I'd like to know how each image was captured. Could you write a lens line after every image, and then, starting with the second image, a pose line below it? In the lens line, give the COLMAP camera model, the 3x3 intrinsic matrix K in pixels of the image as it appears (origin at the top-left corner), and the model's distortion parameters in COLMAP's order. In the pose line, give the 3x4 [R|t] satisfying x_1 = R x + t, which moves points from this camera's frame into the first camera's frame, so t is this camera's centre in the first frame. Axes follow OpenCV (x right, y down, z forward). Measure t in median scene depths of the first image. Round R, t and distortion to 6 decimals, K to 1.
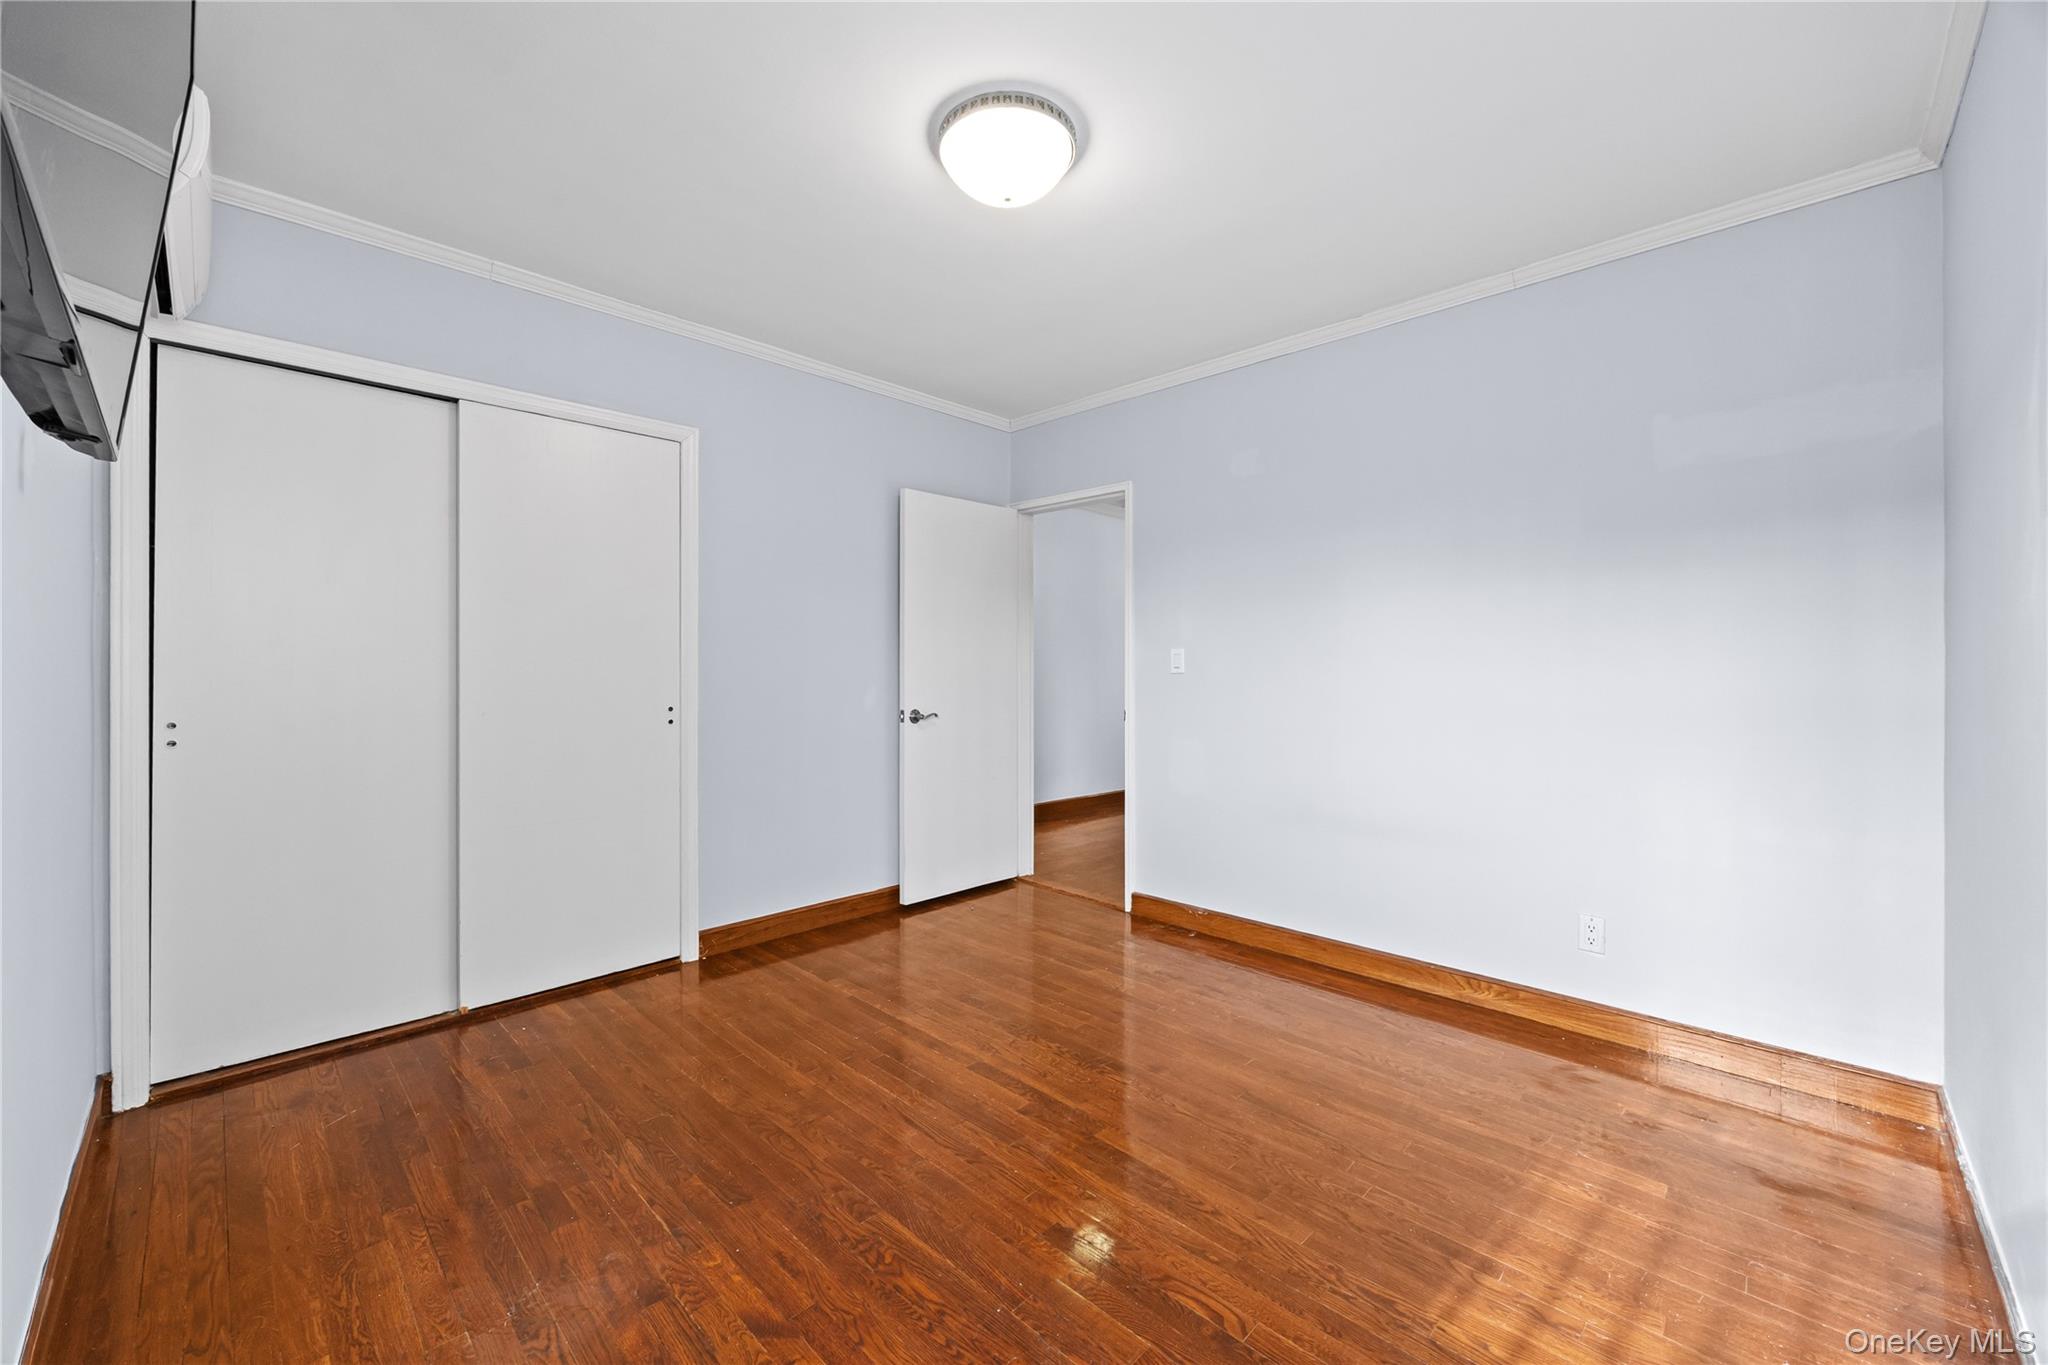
lens RADIAL K [[786.1, 0, 1006.0], [0, 786.1, 677.6], [0, 0, 1]] dist [-0.000457, -0.000110]
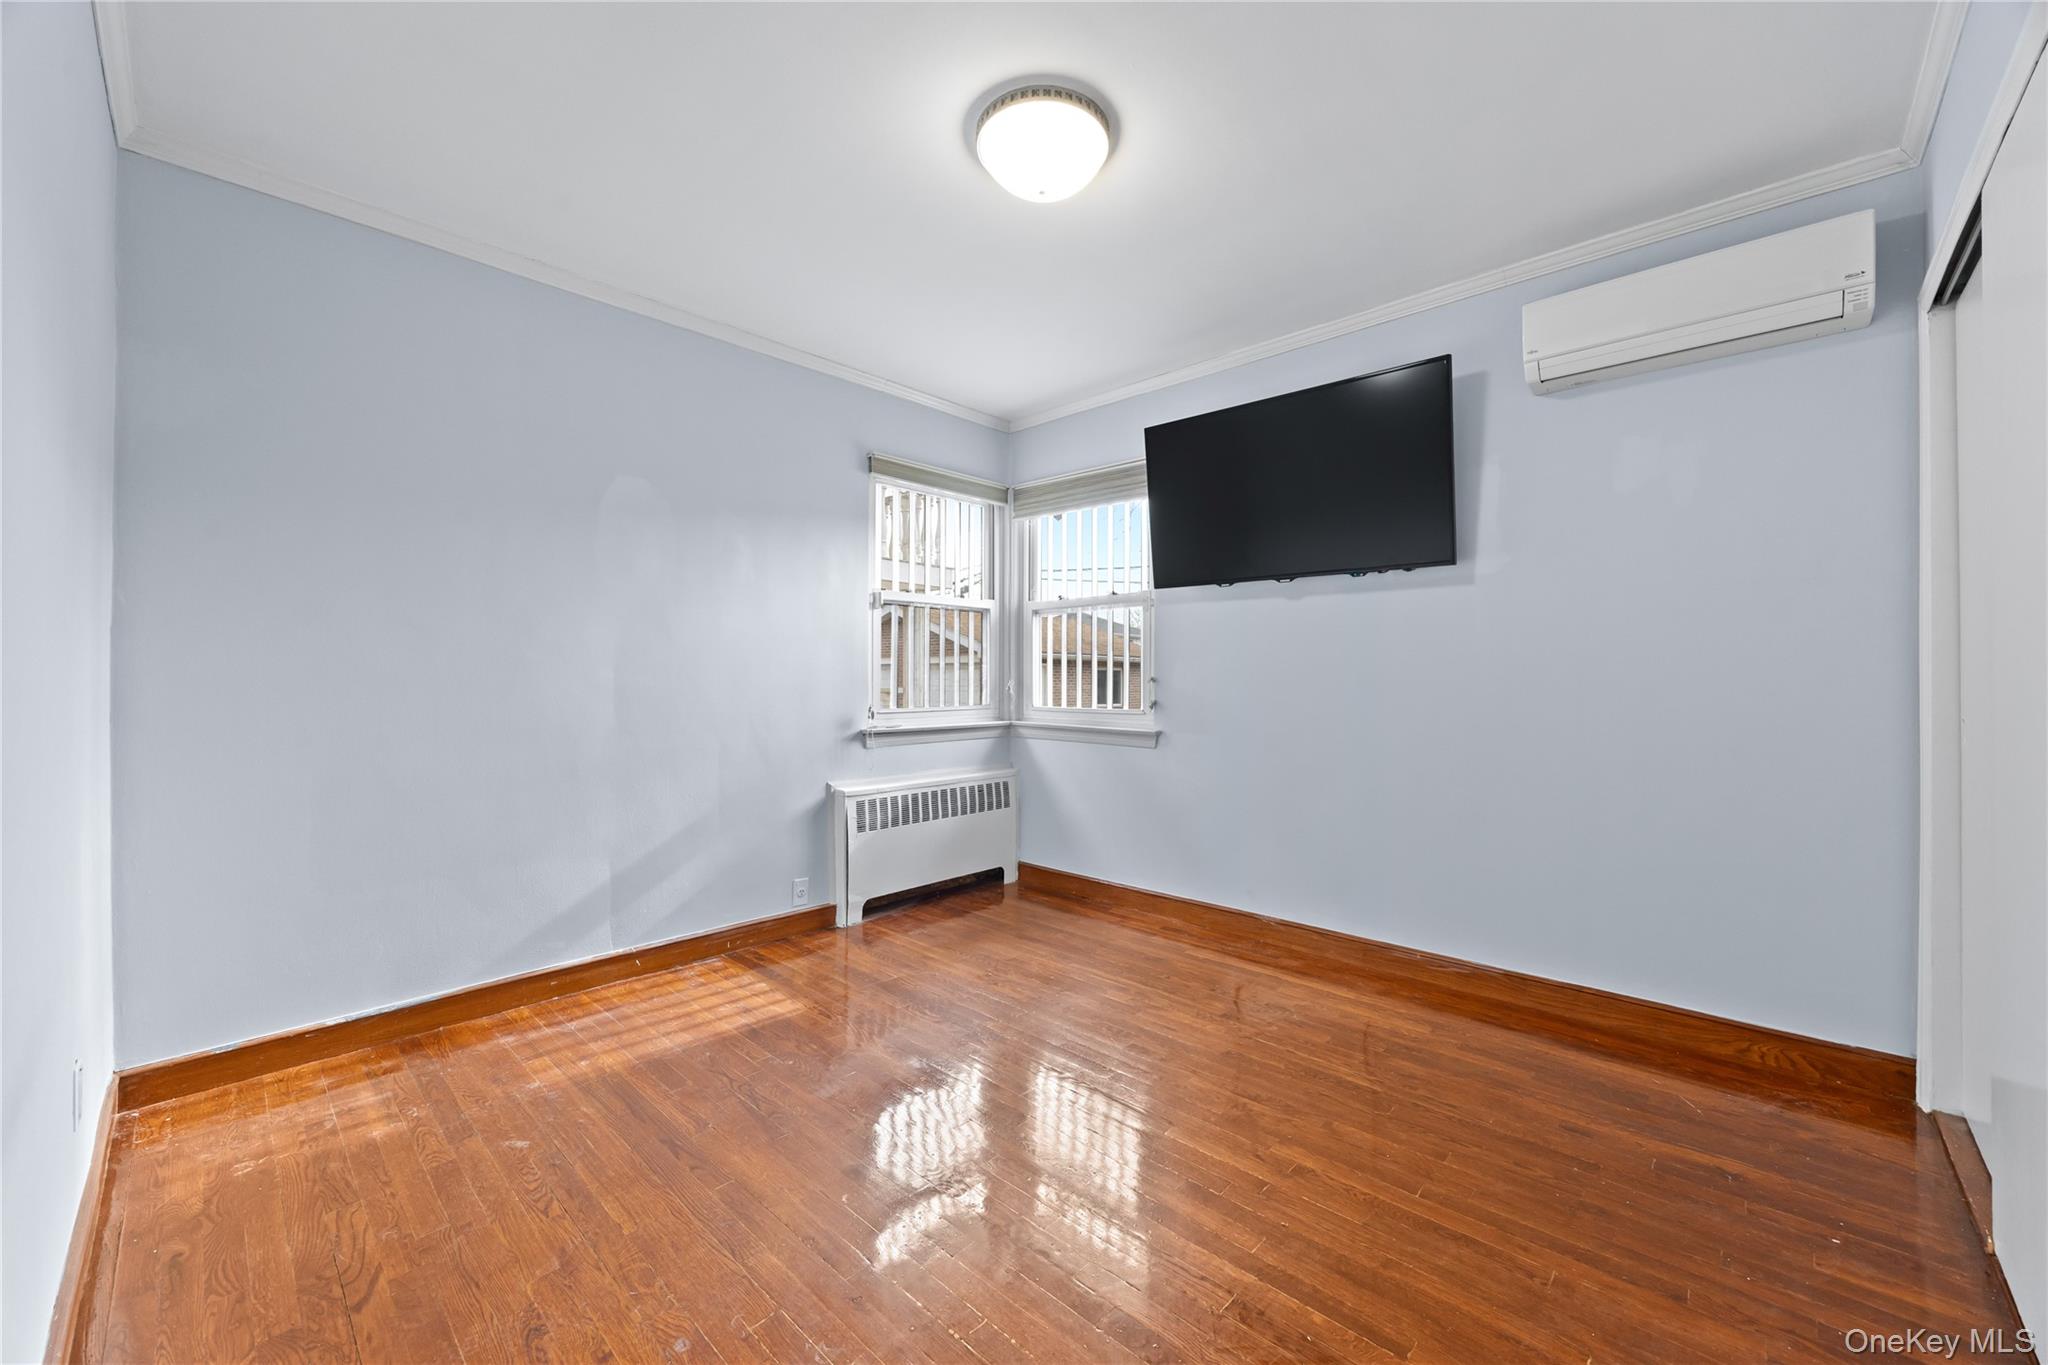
lens RADIAL K [[786.1, 0, 1006.0], [0, 786.1, 677.6], [0, 0, 1]] dist [-0.000457, -0.000110]
pose [[-0.999940, -0.006461, -0.008894, 0.073496], [-0.006479, 0.999977, 0.002102, 0.006976], [0.008880, 0.002160, -0.999958, 2.515565]]
